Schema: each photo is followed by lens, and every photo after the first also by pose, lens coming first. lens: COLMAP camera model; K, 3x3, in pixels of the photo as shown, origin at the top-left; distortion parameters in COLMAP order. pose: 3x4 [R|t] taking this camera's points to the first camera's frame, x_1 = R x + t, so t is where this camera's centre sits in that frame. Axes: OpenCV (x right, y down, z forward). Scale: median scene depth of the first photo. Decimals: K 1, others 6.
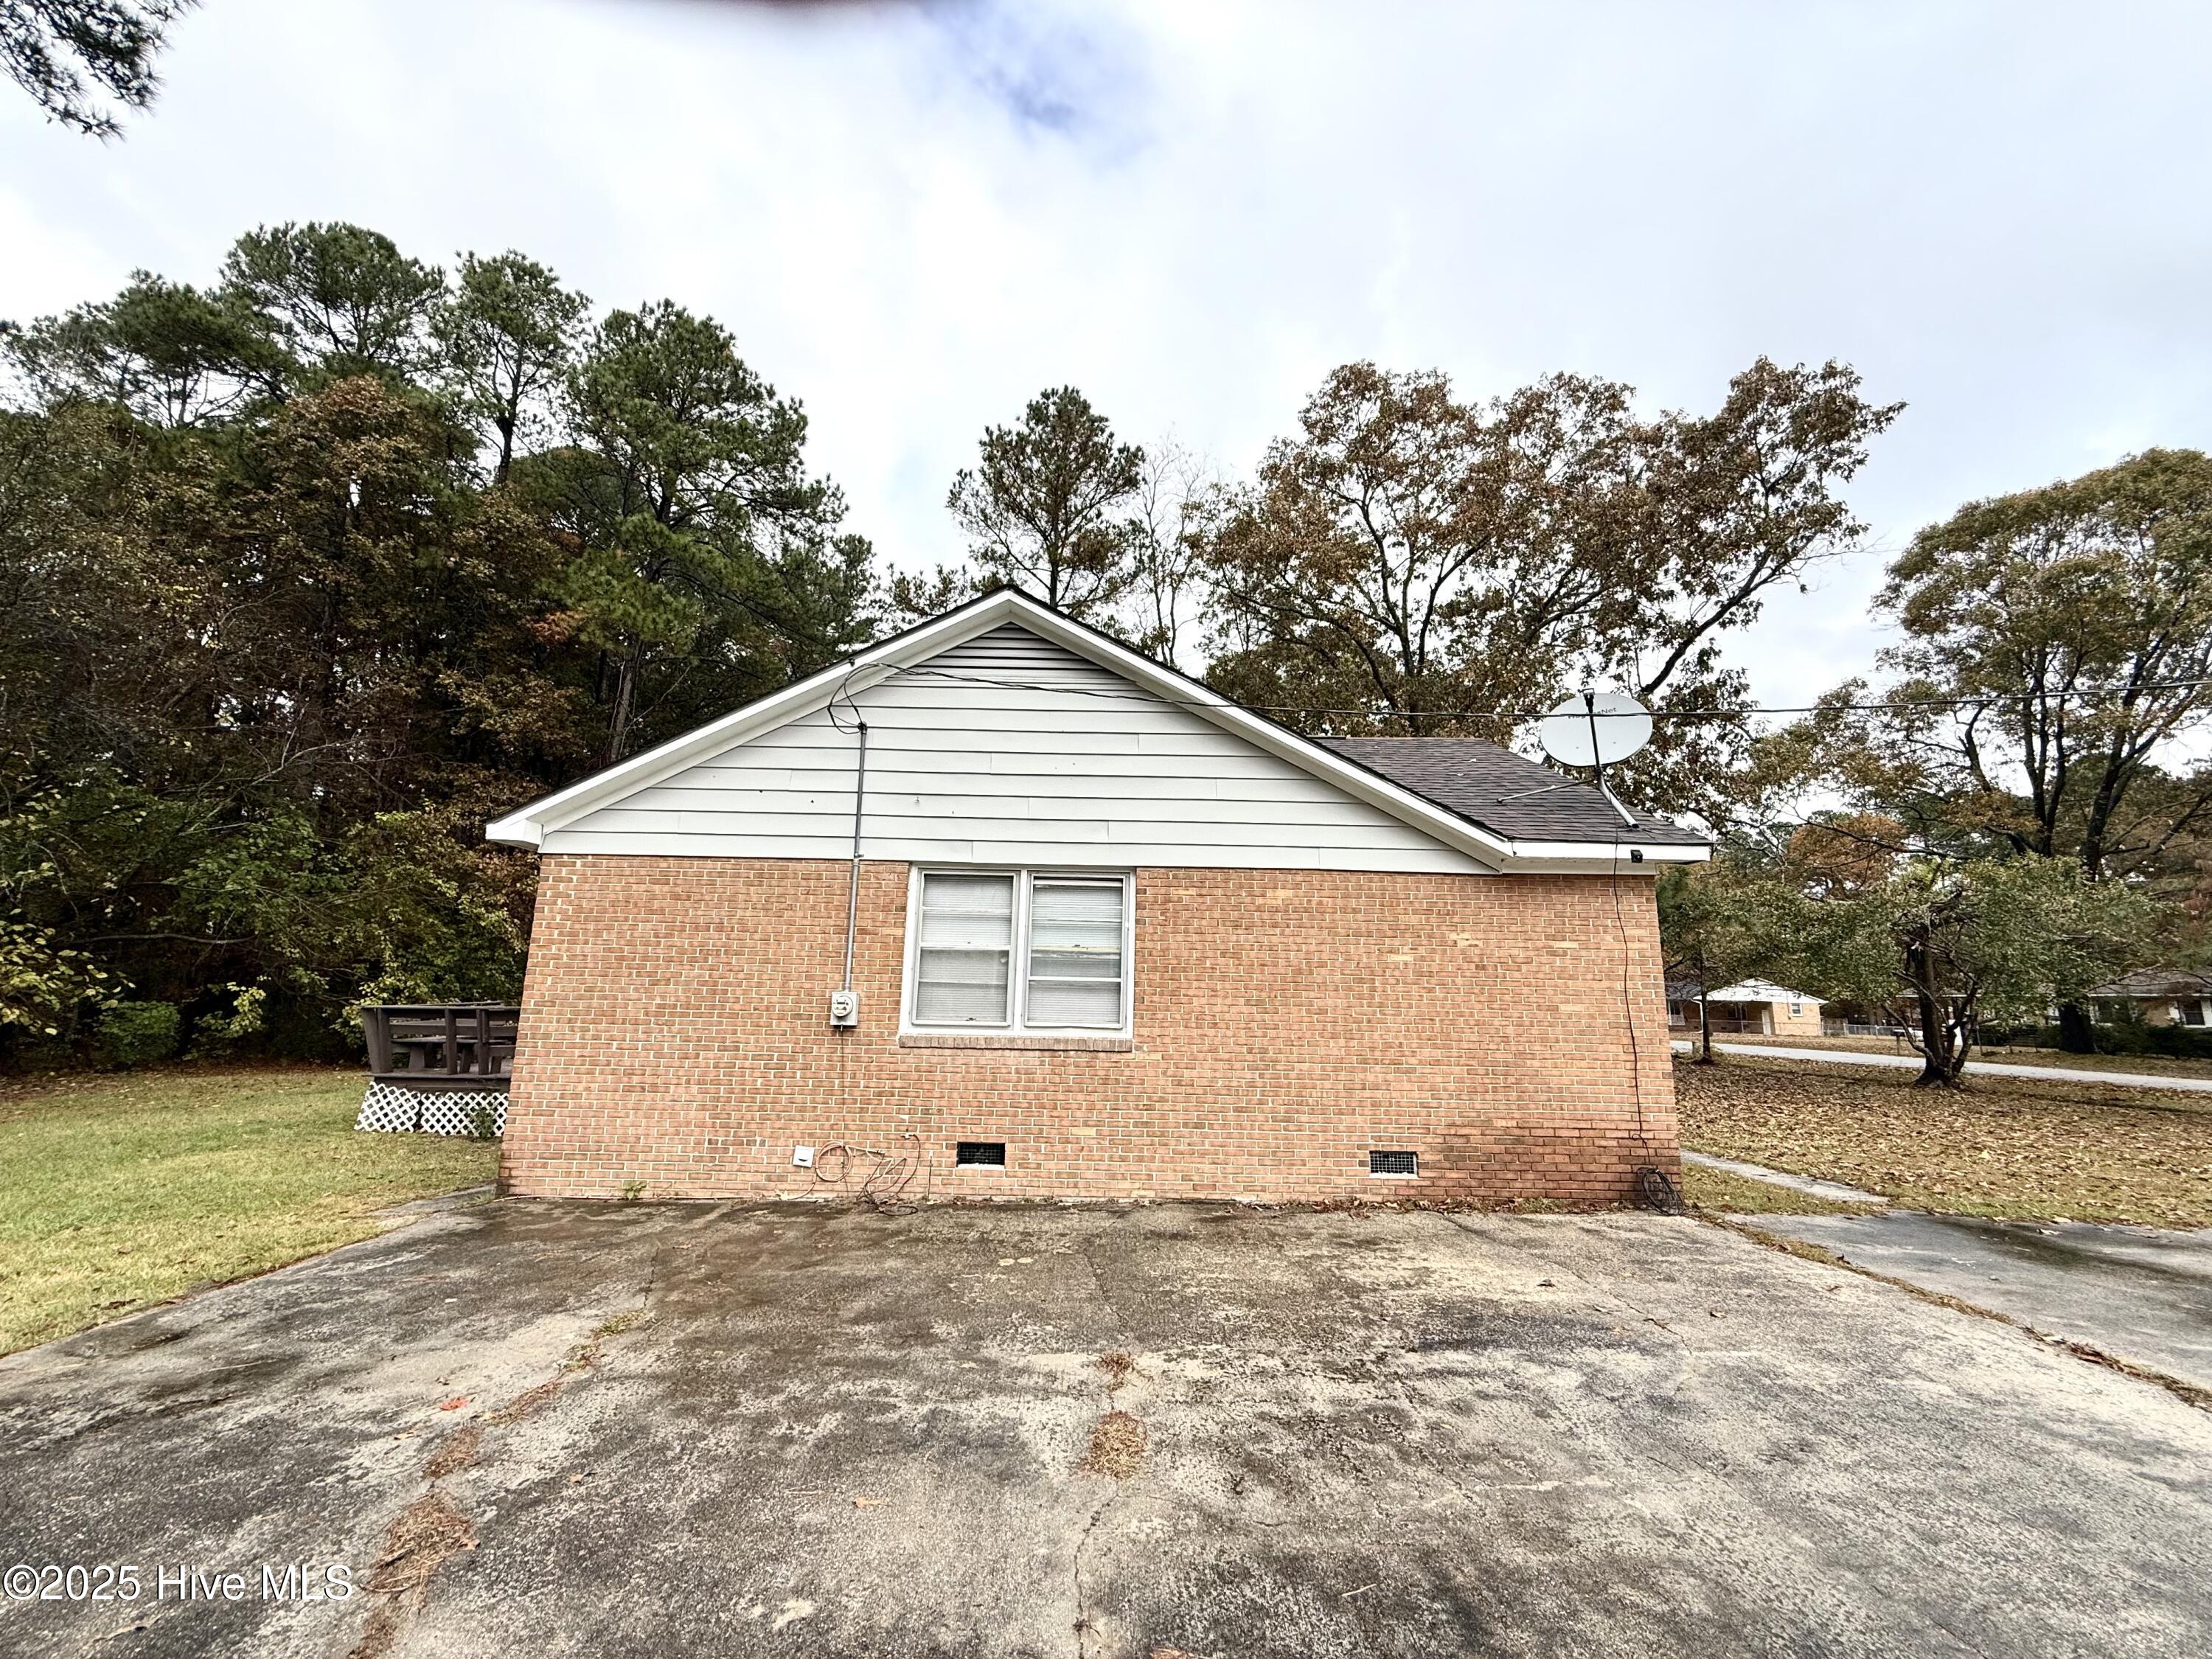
lens RADIAL K [[884.6, 0, 1110.3], [0, 884.6, 832.6], [0, 0, 1]] dist [-0.000182, 0.000425]
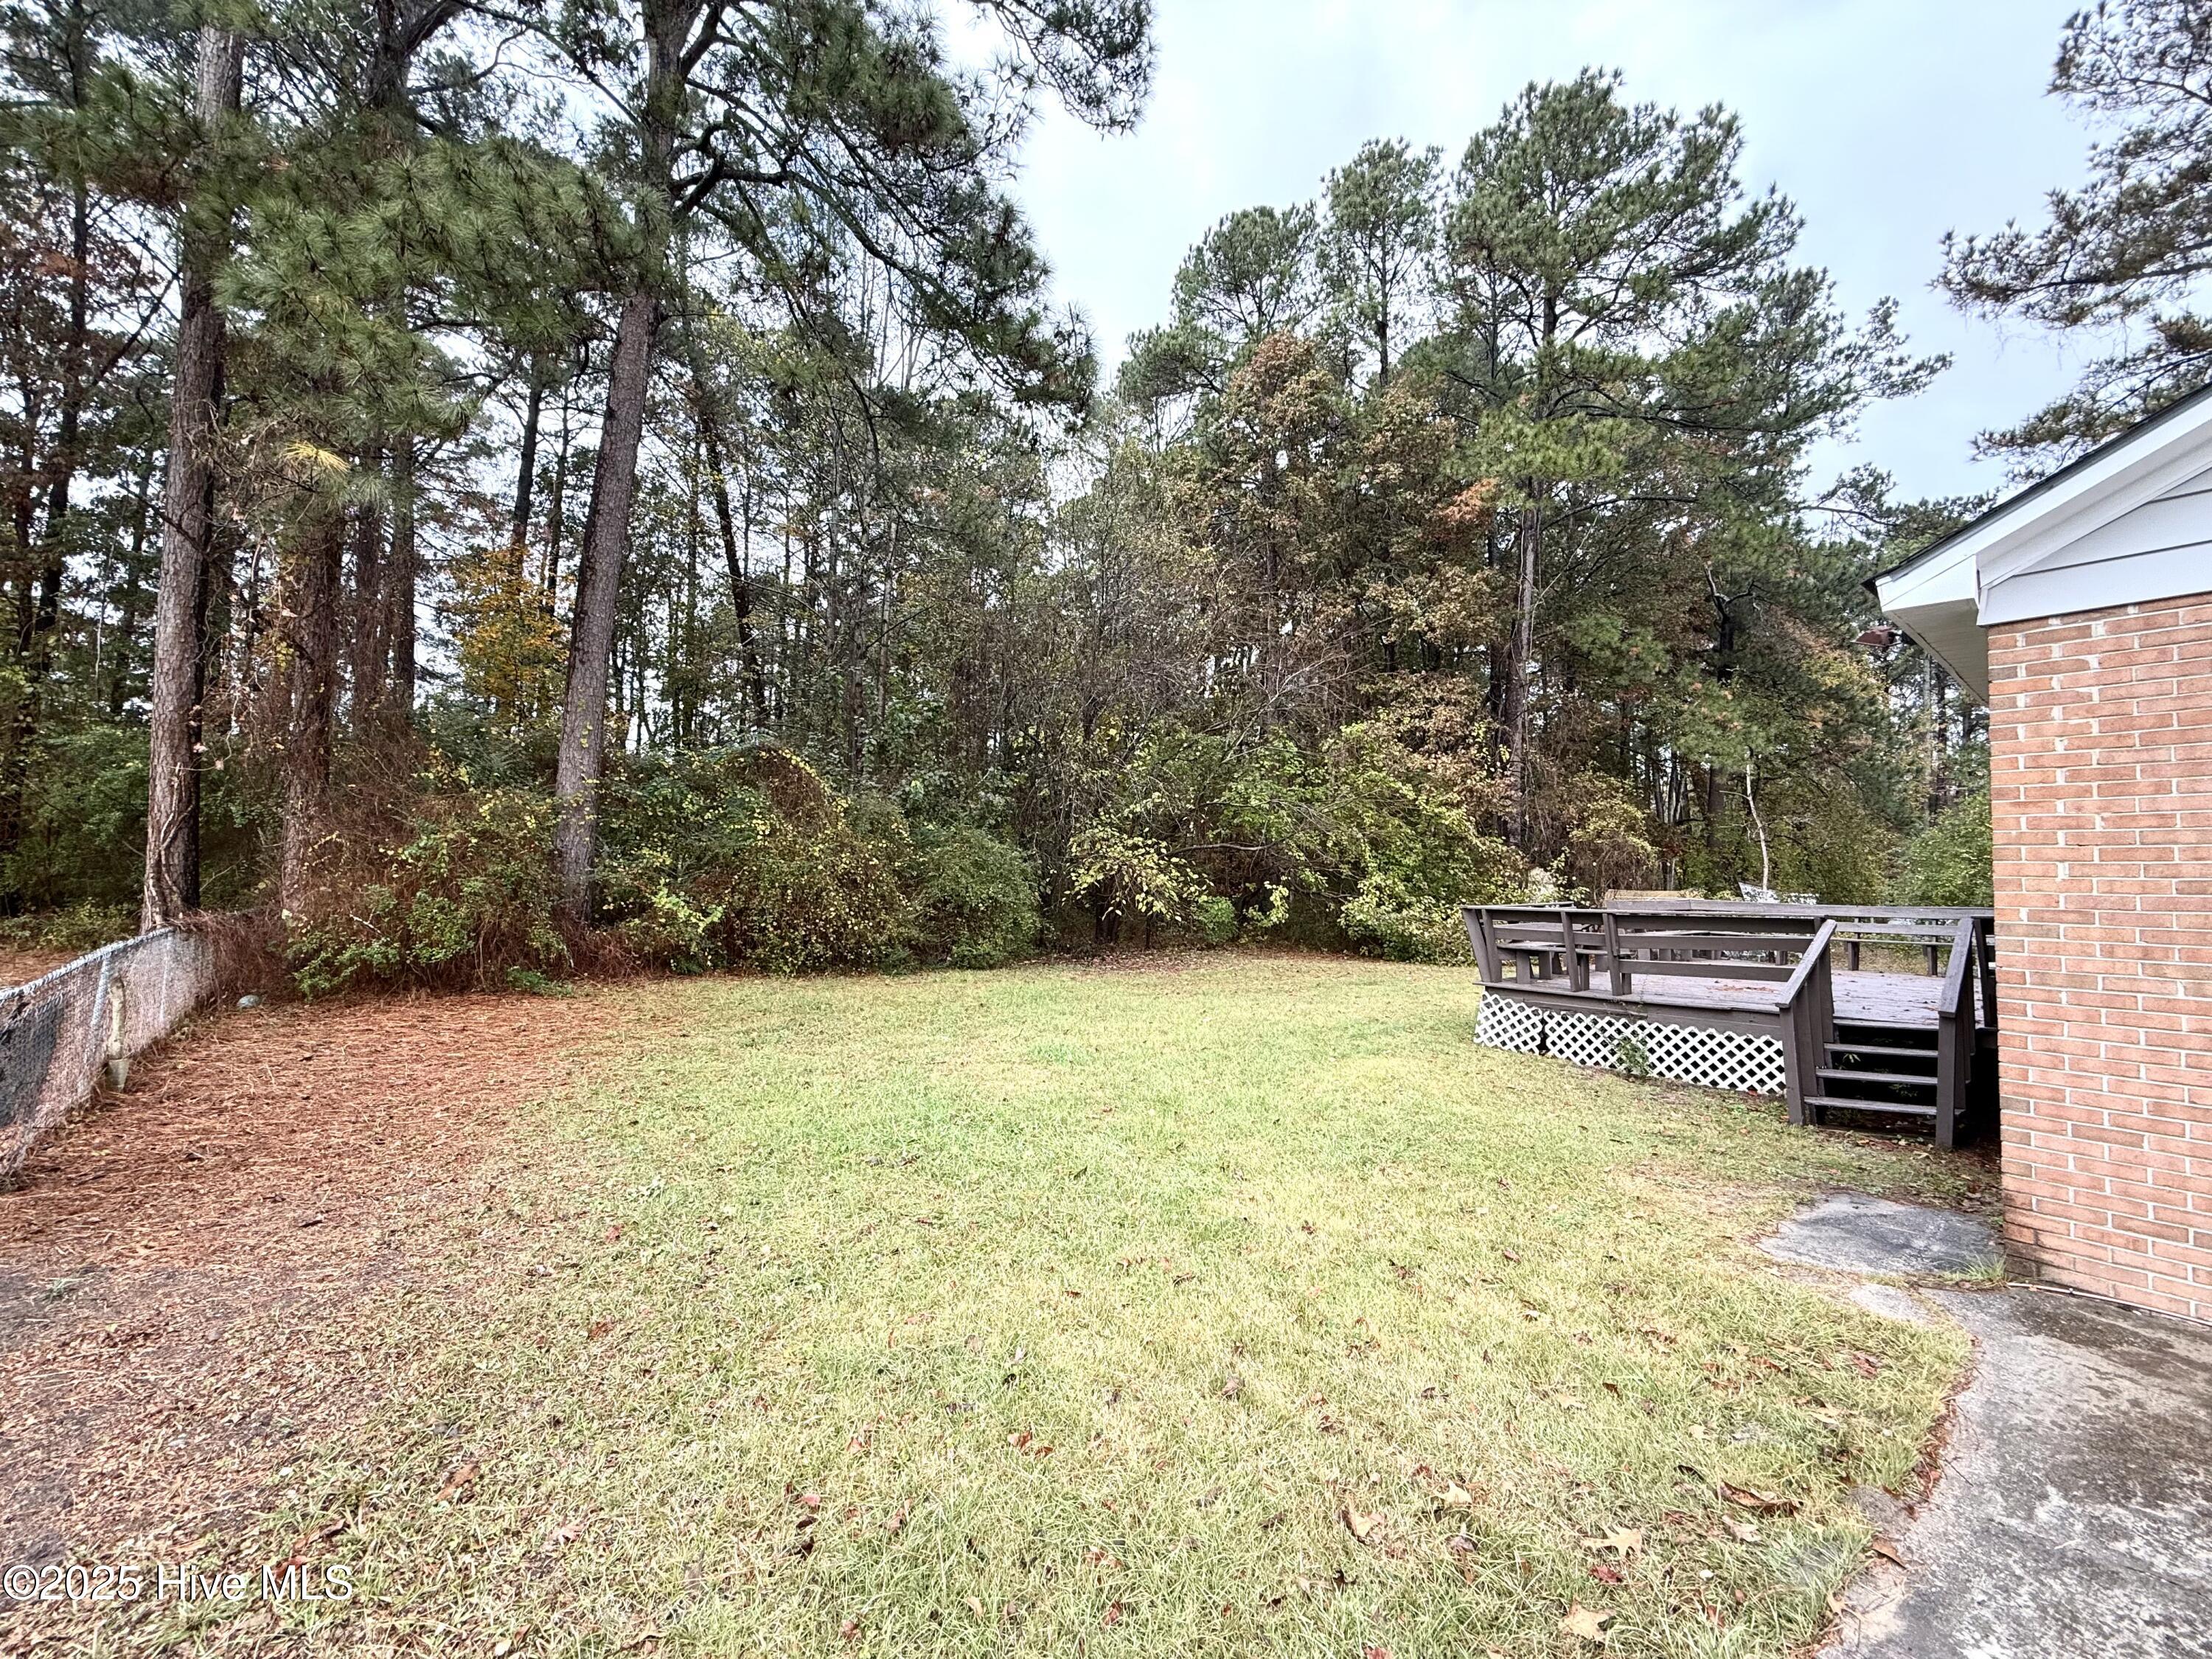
lens RADIAL K [[883.3, 0, 1102.5], [0, 883.3, 834.0], [0, 0, 1]] dist [0.000785, 0.000003]
pose [[0.623789, -0.045537, -0.780265, -0.177295], [0.133961, 0.989758, 0.049333, 0.015265], [0.770027, -0.135299, 0.623500, 0.084754]]
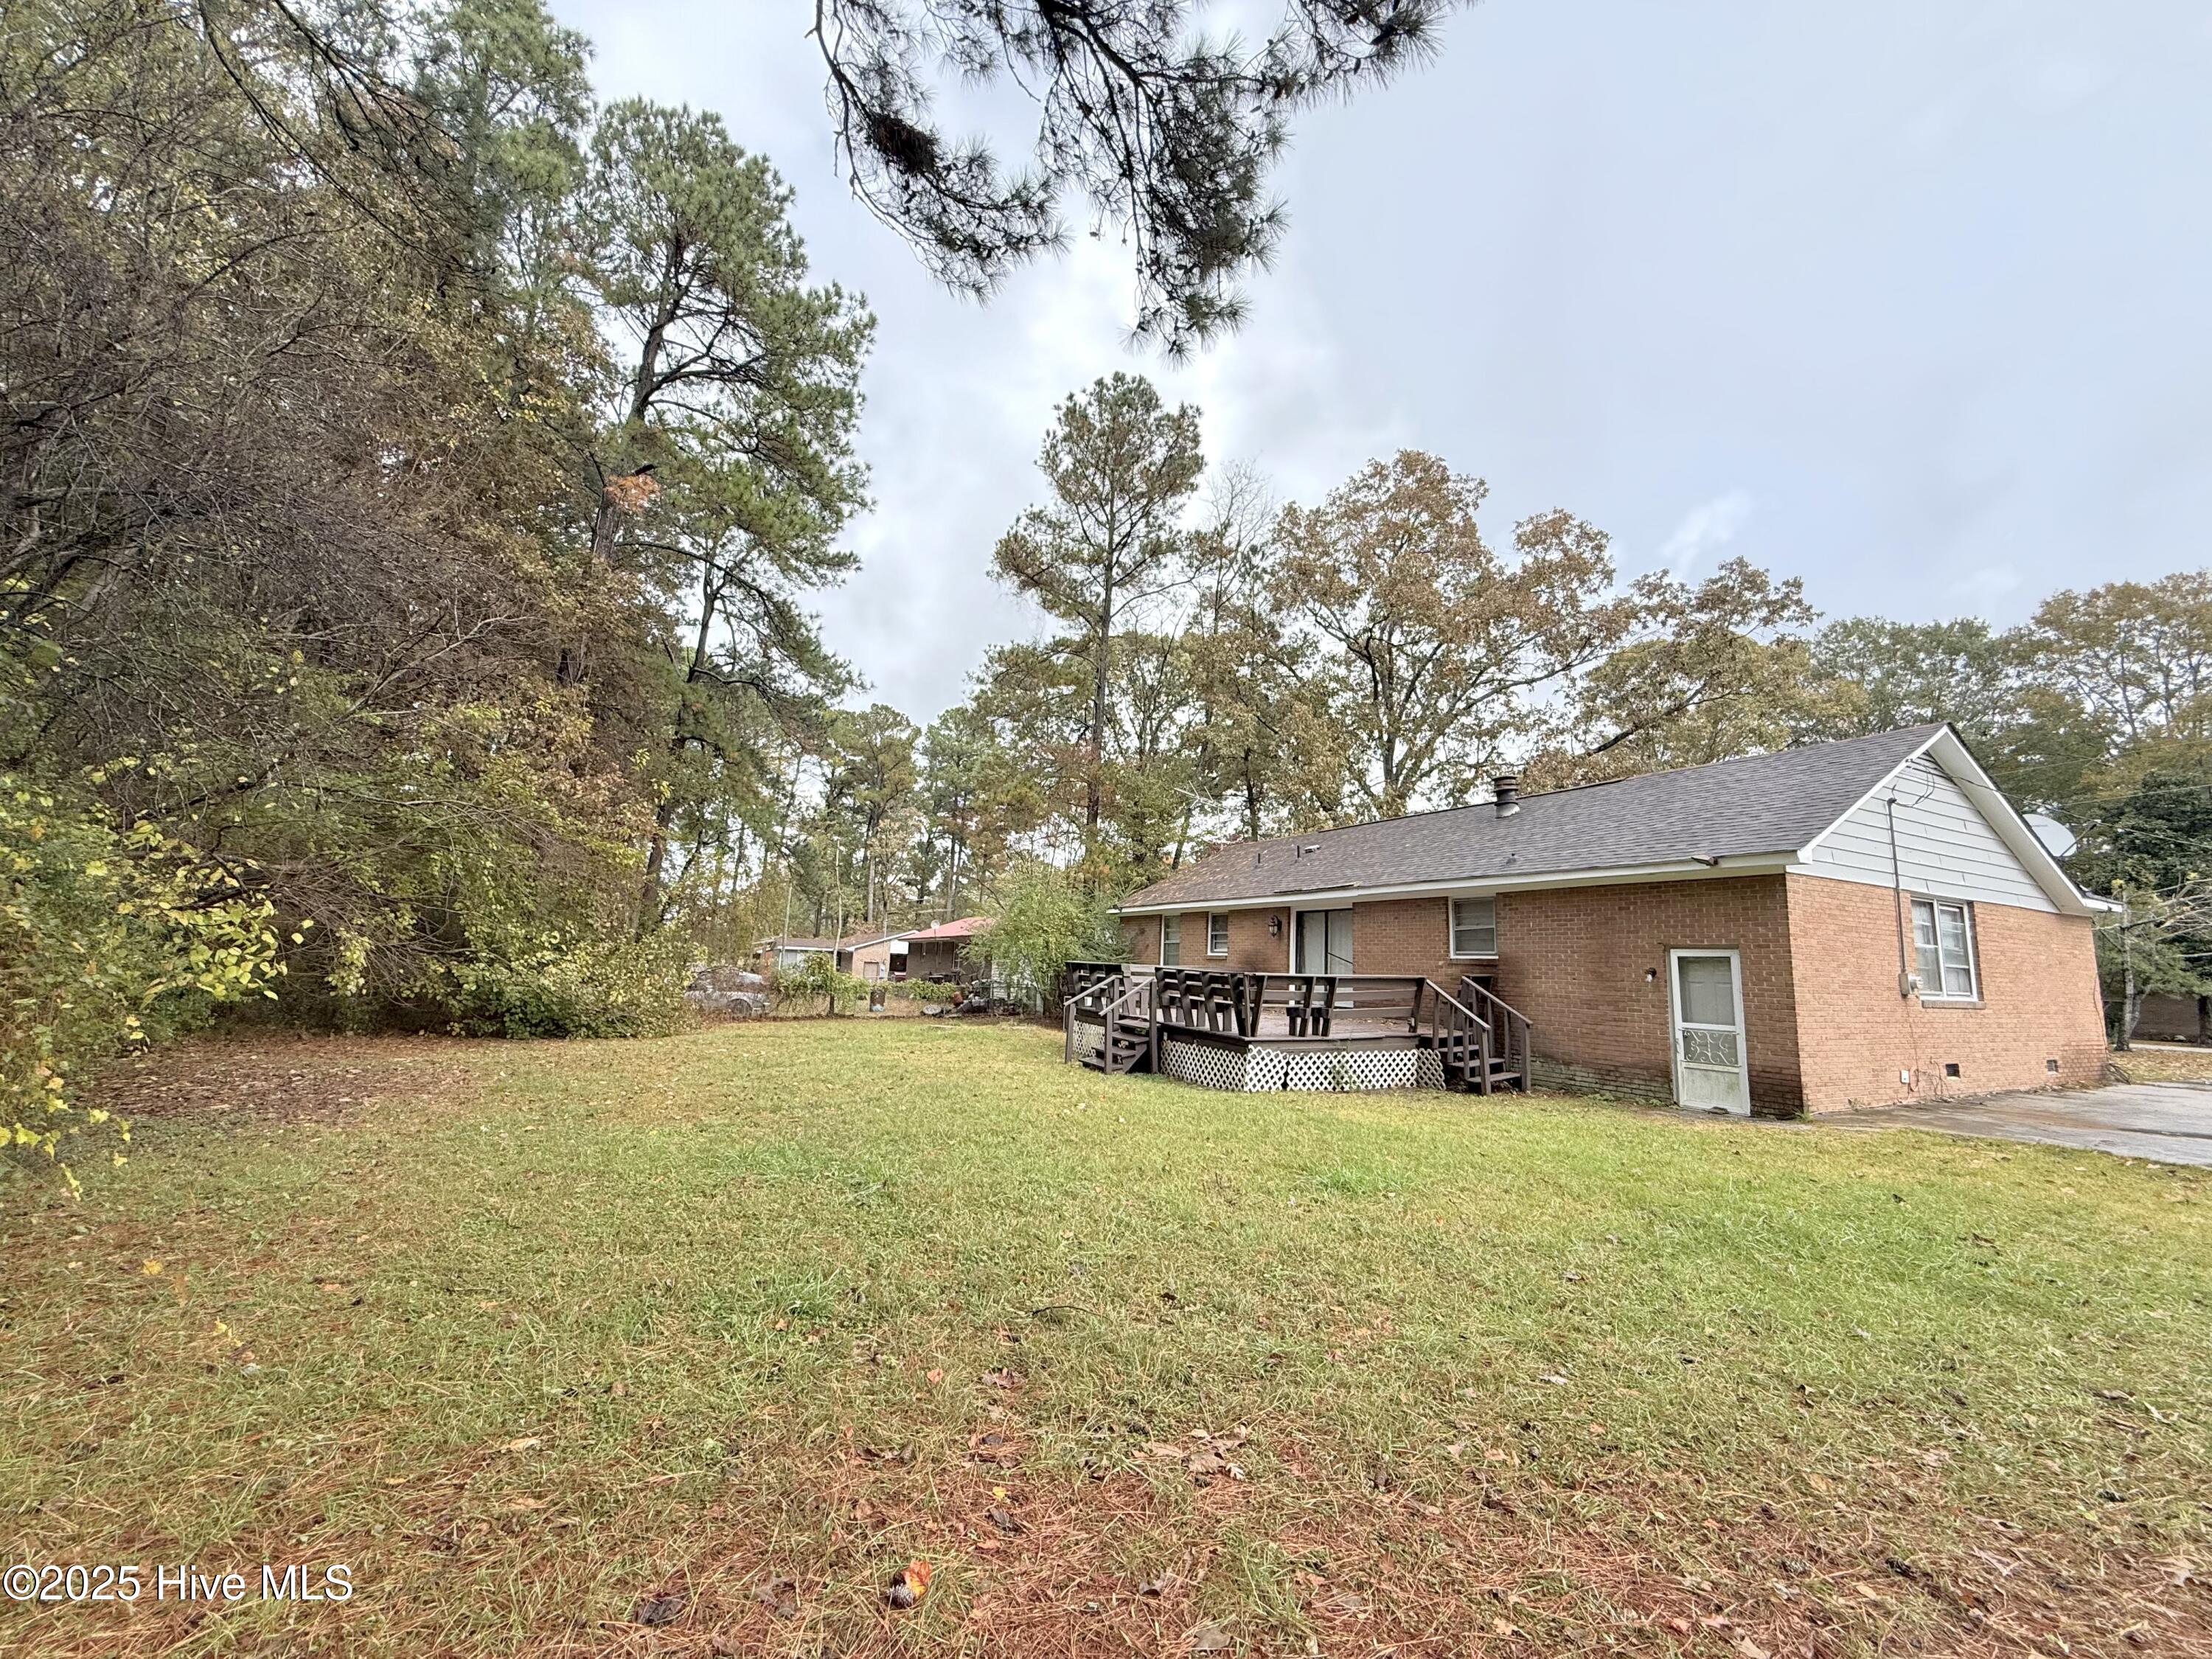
lens RADIAL K [[884.6, 0, 1110.3], [0, 884.6, 832.6], [0, 0, 1]] dist [-0.000182, 0.000425]
pose [[0.884864, 0.082123, 0.458554, -0.694063], [-0.103205, 0.994437, 0.021057, 0.012601], [-0.454274, -0.065958, 0.888417, 0.076503]]
